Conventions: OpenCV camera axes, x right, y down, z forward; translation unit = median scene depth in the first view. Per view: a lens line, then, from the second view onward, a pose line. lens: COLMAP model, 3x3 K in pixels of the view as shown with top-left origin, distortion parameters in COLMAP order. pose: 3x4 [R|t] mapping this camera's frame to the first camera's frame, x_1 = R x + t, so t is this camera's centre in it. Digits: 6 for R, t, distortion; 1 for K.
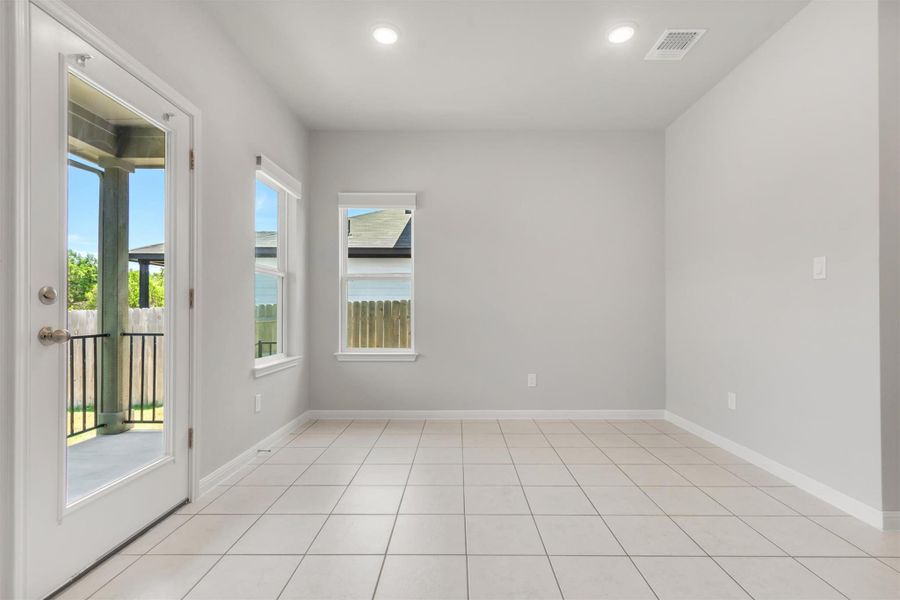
lens RADIAL K [[402.3, 0, 450.6], [0, 402.3, 307.7], [0, 0, 1]] dist [0.005193, -0.000671]
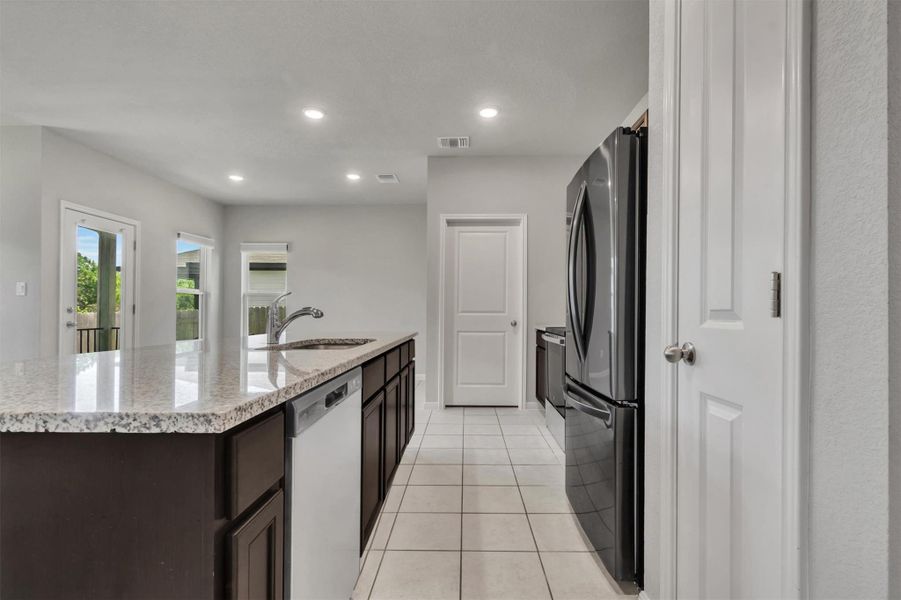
lens RADIAL K [[402.8, 0, 454.2], [0, 402.8, 308.6], [0, 0, 1]] dist [0.005193, -0.000671]
pose [[0.999860, 0.004729, -0.016080, 0.627684], [-0.004806, 0.999977, -0.004770, -0.014180], [0.016057, 0.004847, 0.999859, -0.645898]]
